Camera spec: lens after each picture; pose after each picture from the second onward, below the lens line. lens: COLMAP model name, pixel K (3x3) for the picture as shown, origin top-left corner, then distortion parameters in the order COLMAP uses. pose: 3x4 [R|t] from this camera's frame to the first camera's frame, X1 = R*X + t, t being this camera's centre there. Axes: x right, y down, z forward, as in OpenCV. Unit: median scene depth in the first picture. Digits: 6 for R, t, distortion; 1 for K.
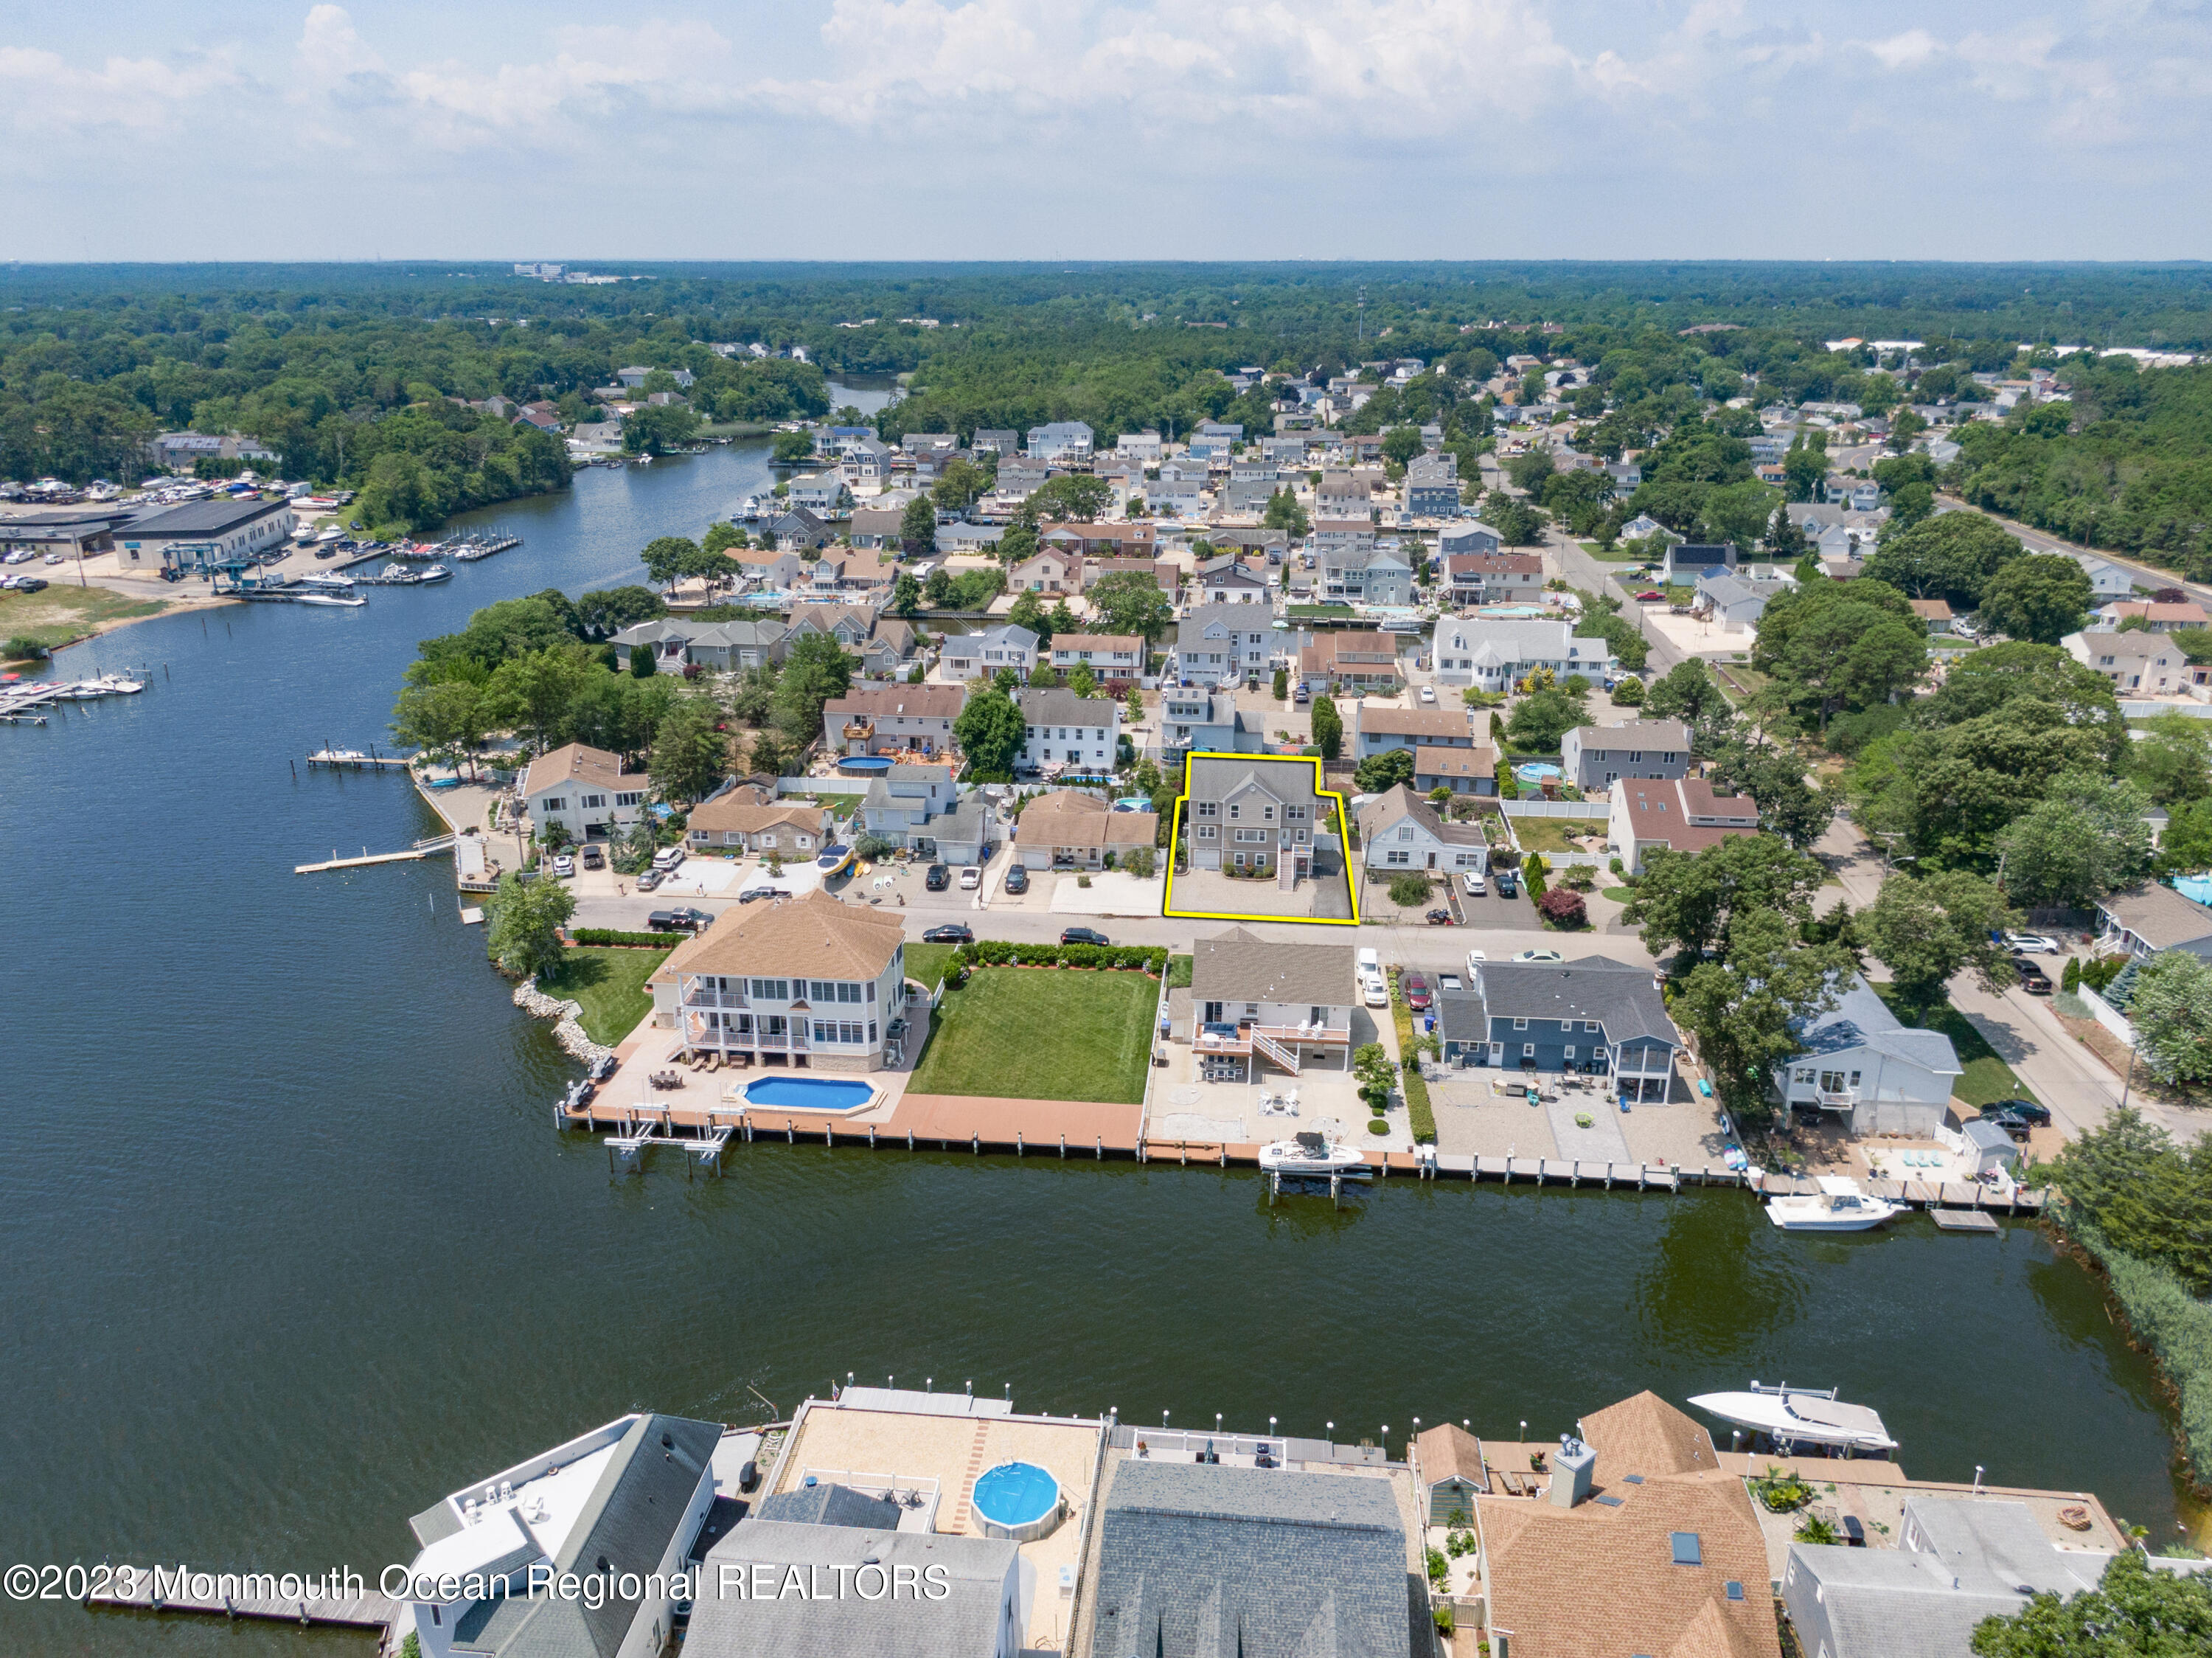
lens RADIAL K [[1543.8, 0, 1085.7], [0, 1543.8, 806.7], [0, 0, 1]] dist [0.022556, -0.038330]
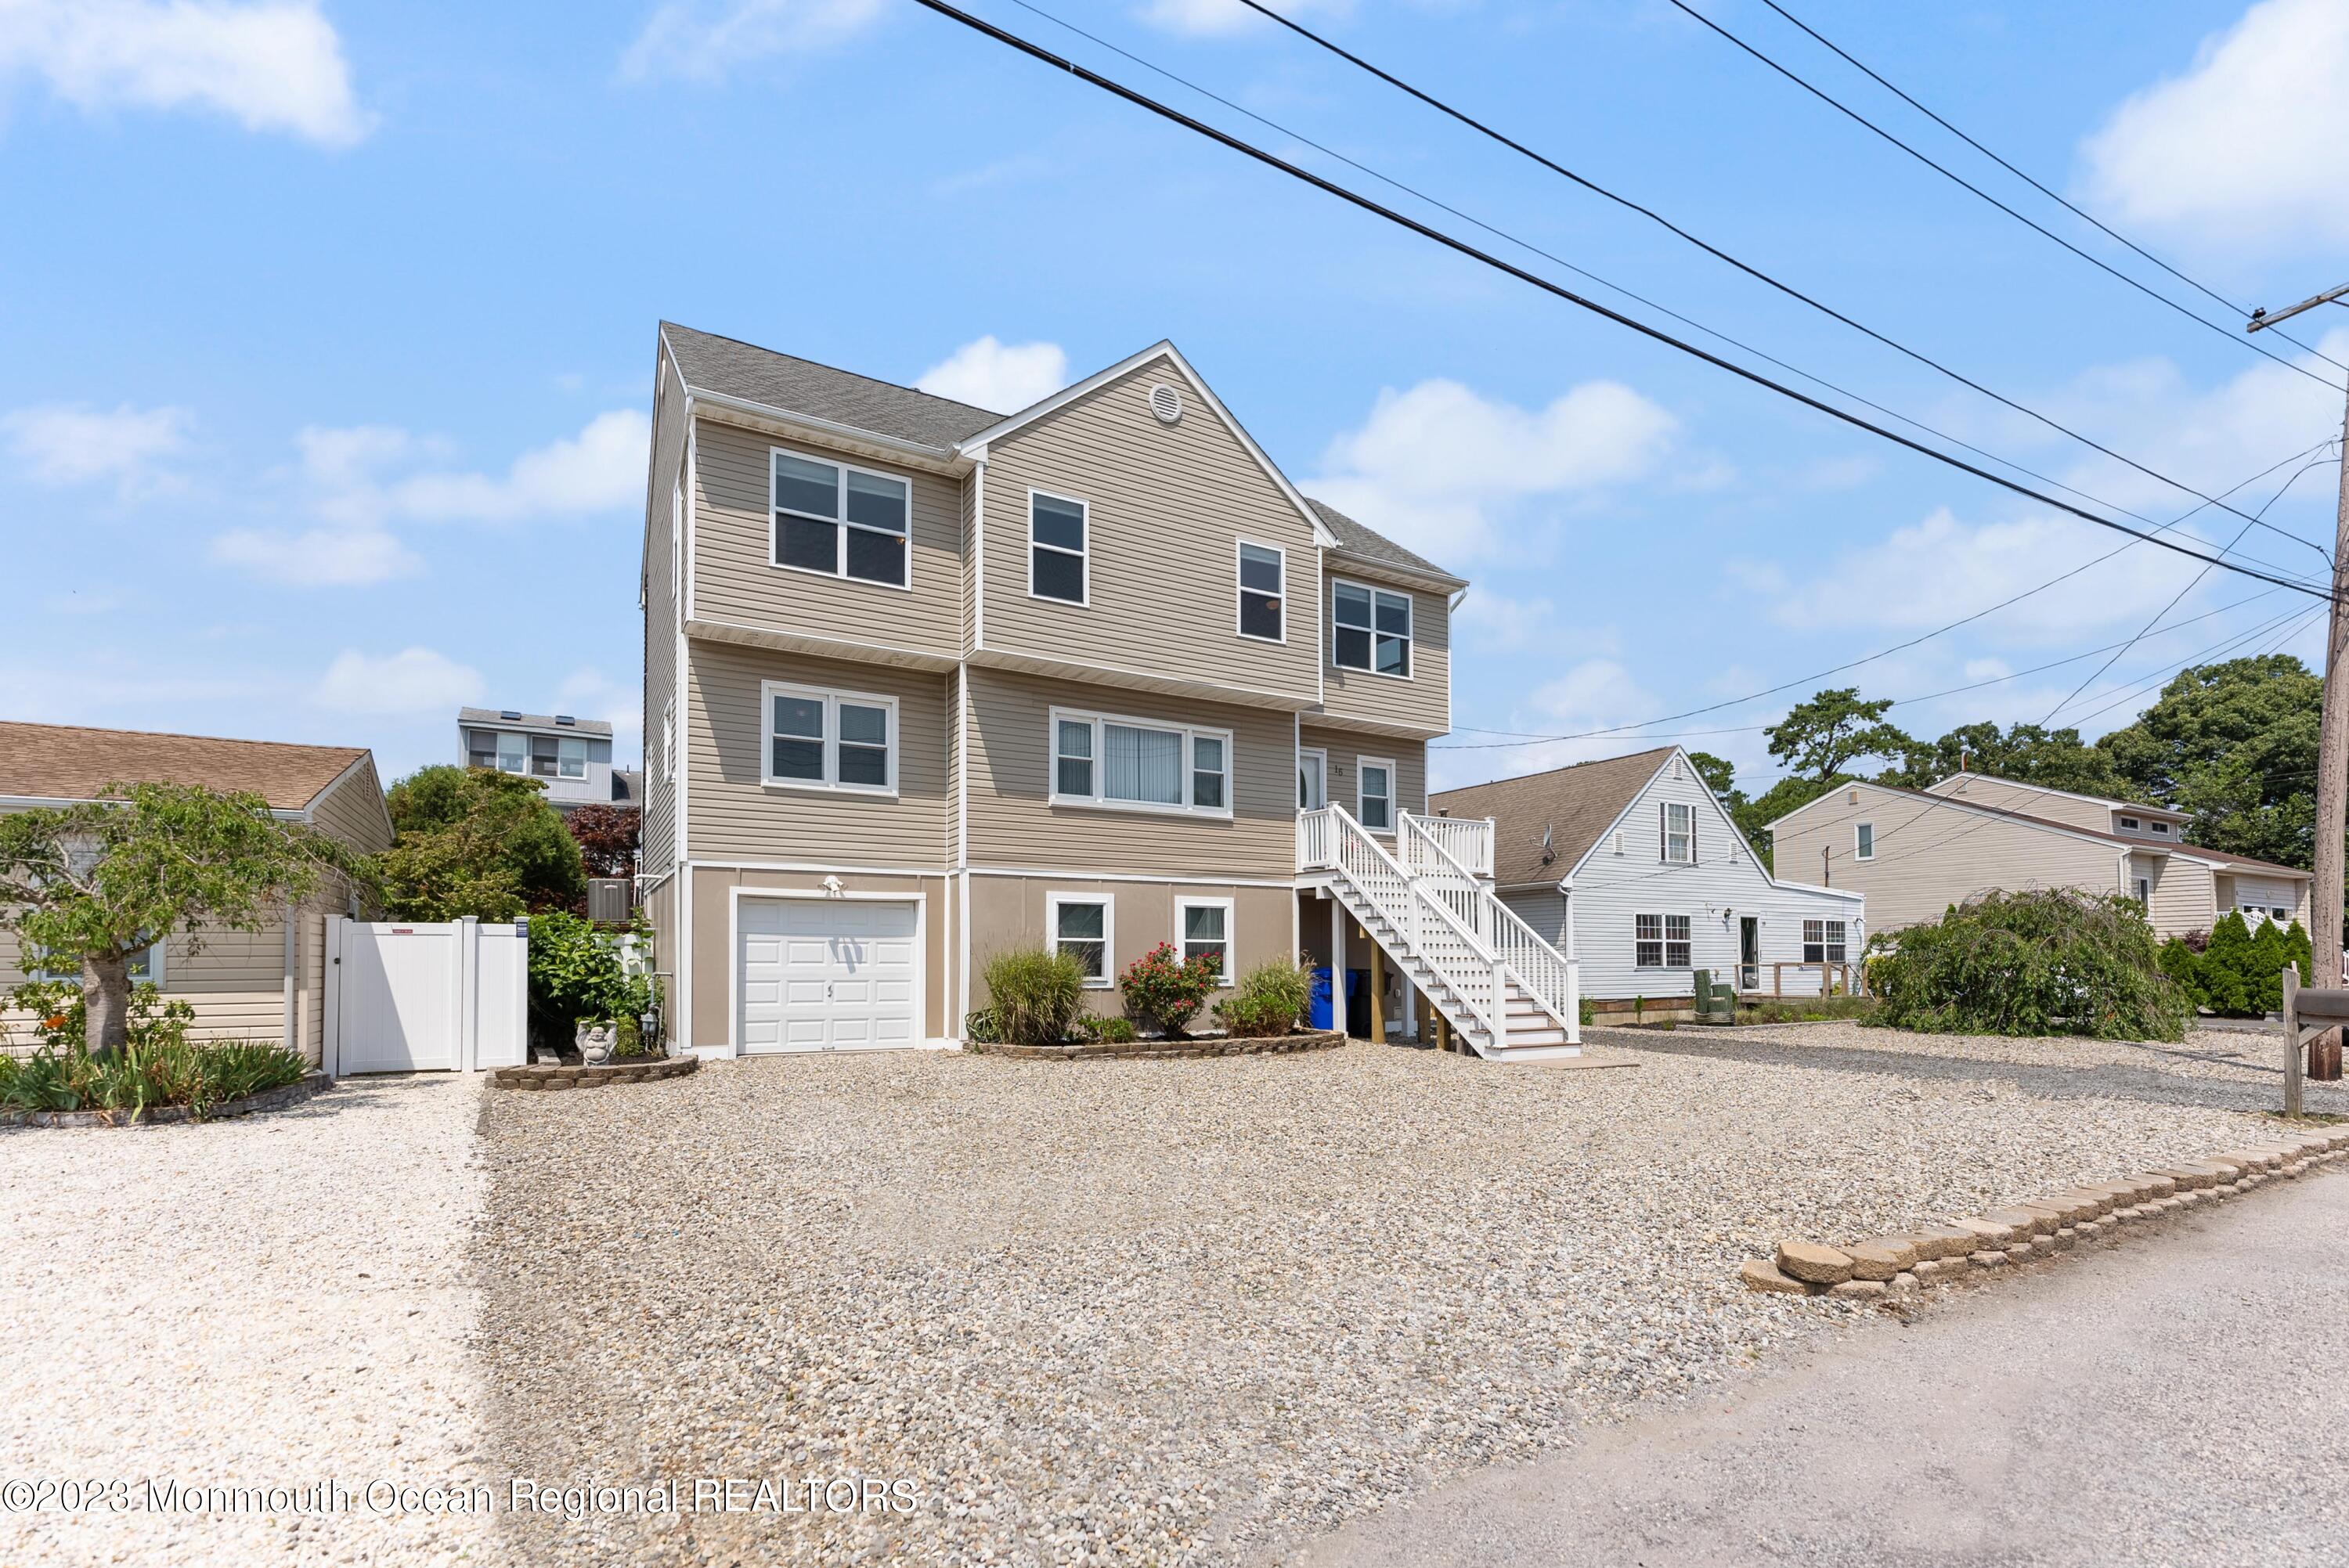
lens RADIAL K [[1039.5, 0, 1146.1], [0, 1039.5, 947.4], [0, 0, 1]] dist [-0.004216, 0.000197]
pose [[0.805574, 0.011541, 0.592383, 0.040758], [0.193715, 0.939733, -0.281739, 0.051847], [-0.559933, 0.341715, 0.754789, 0.774582]]
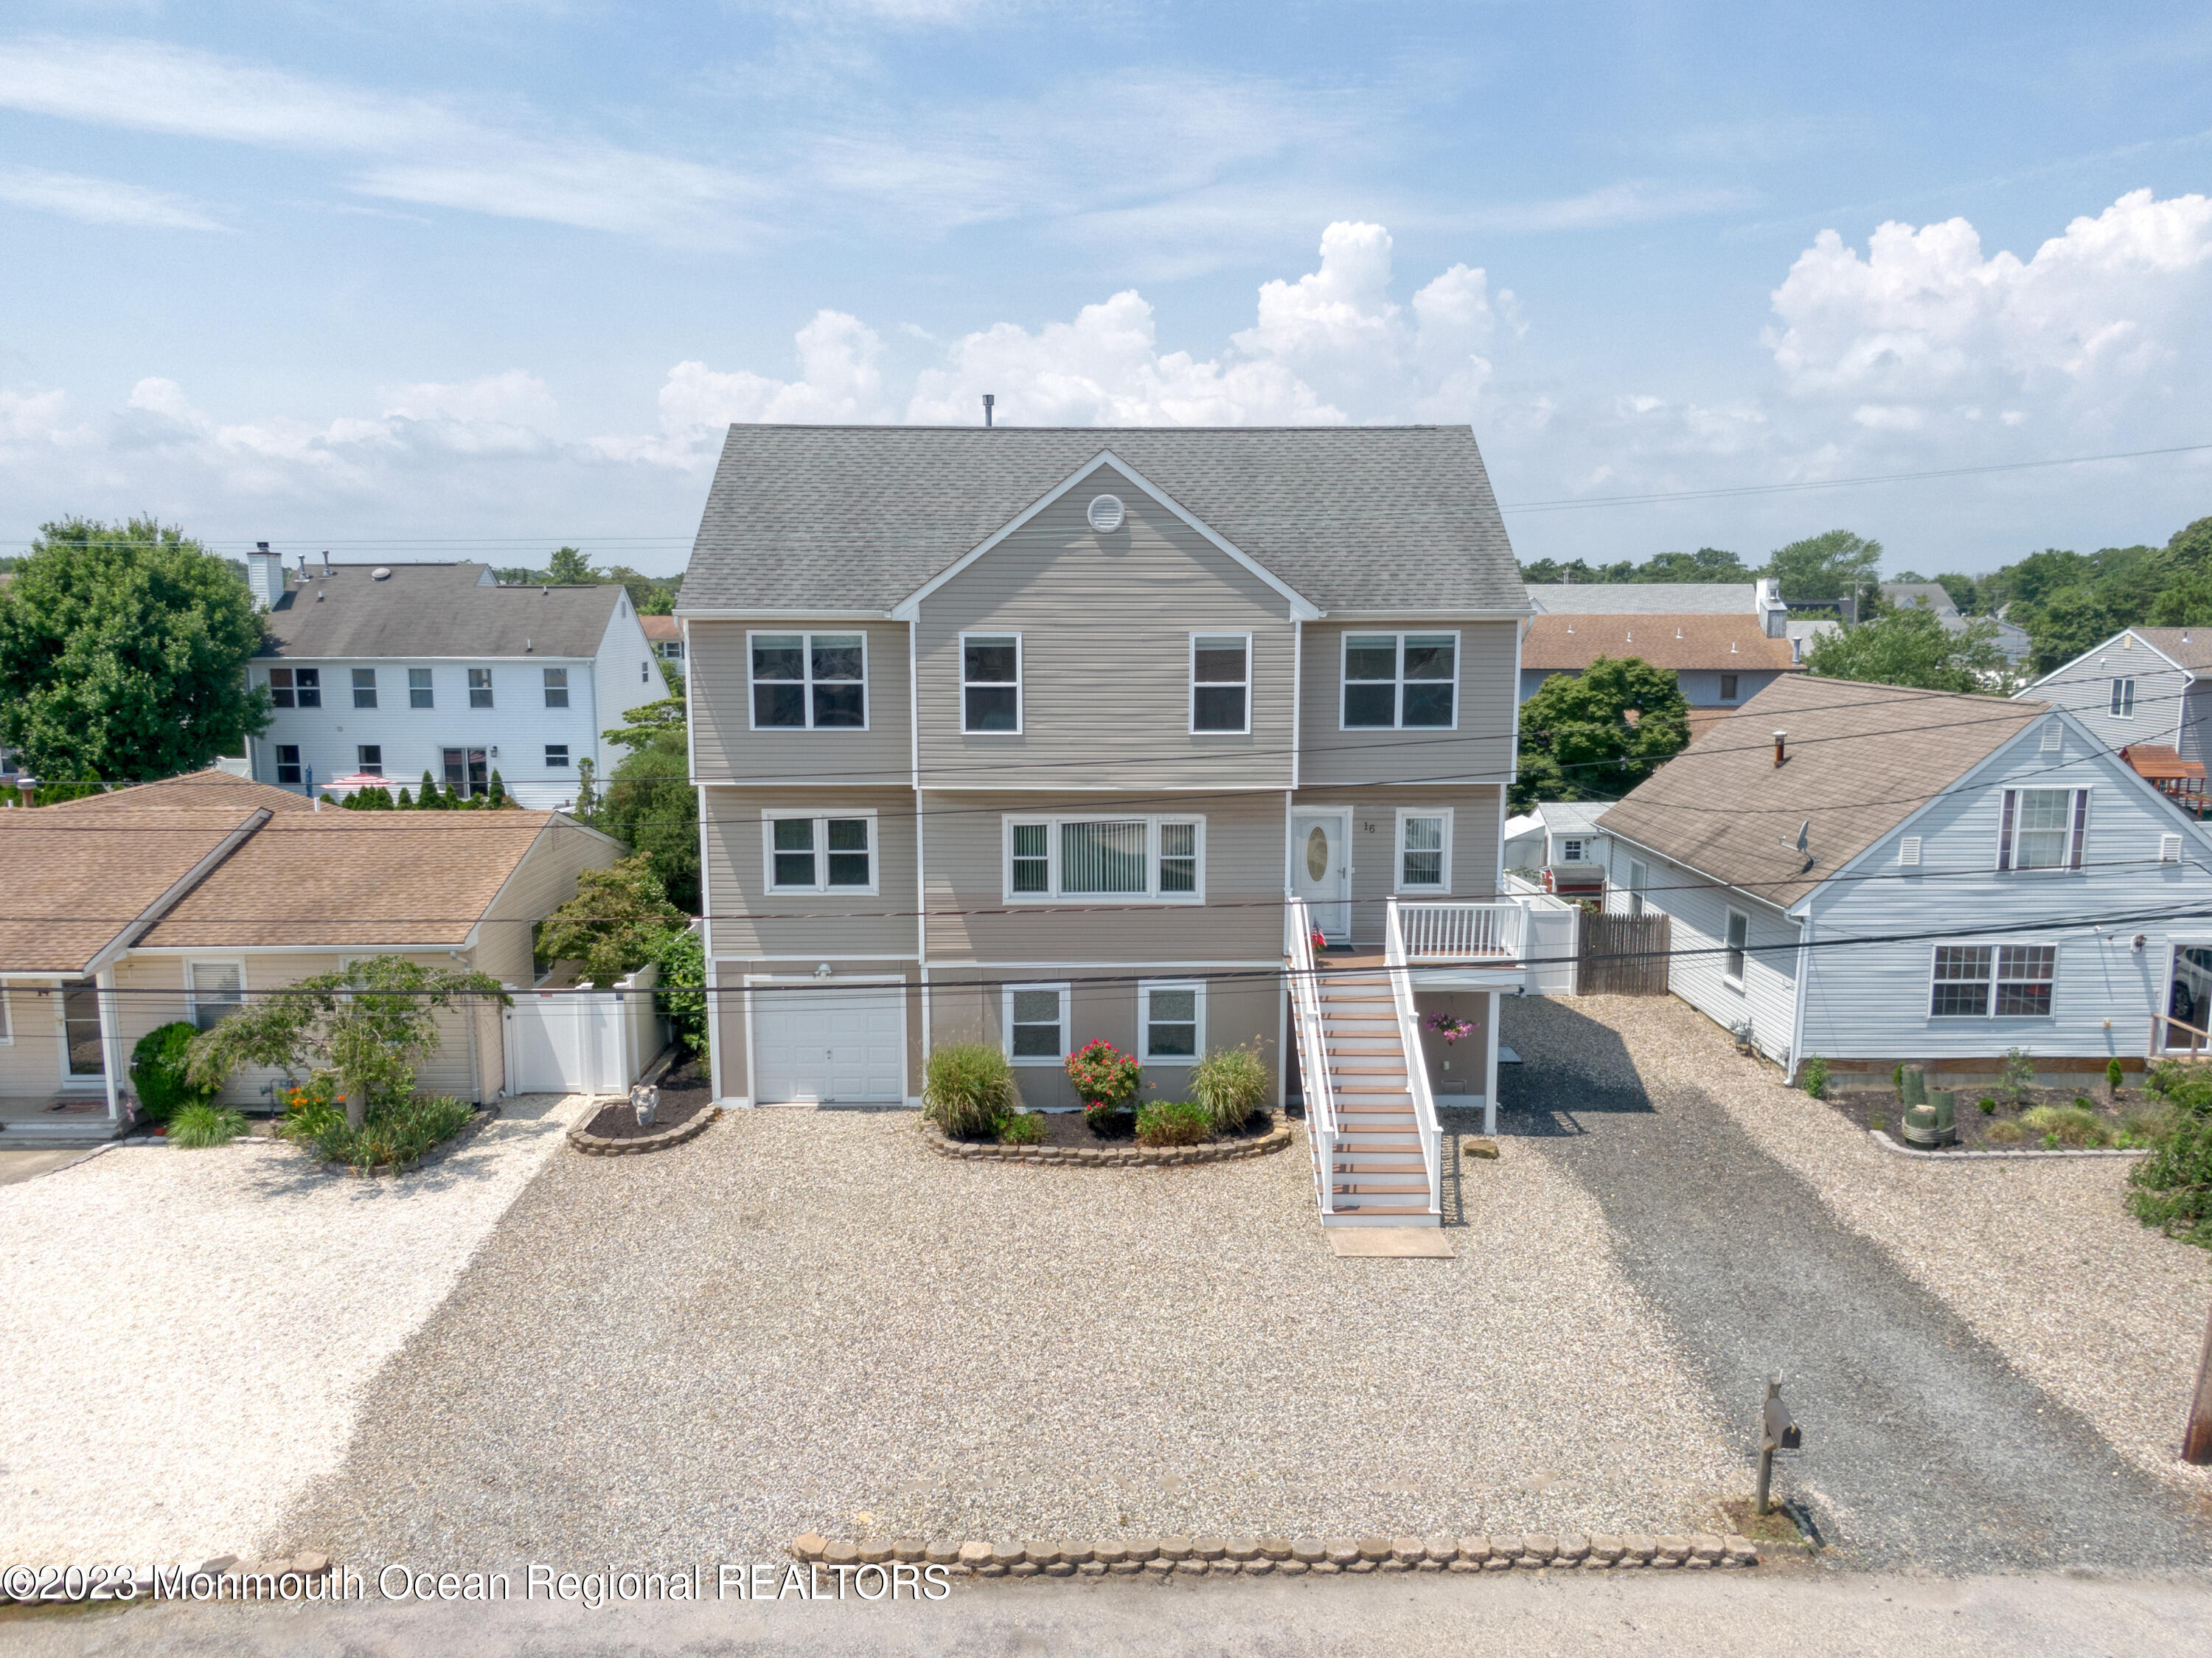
lens RADIAL K [[1543.8, 0, 1113.1], [0, 1543.8, 841.2], [0, 0, 1]] dist [0.022556, -0.038330]
pose [[0.991057, -0.017045, 0.132348, 0.073100], [0.040249, 0.983801, -0.174688, 0.035868], [-0.127227, 0.178453, 0.975688, 0.708689]]
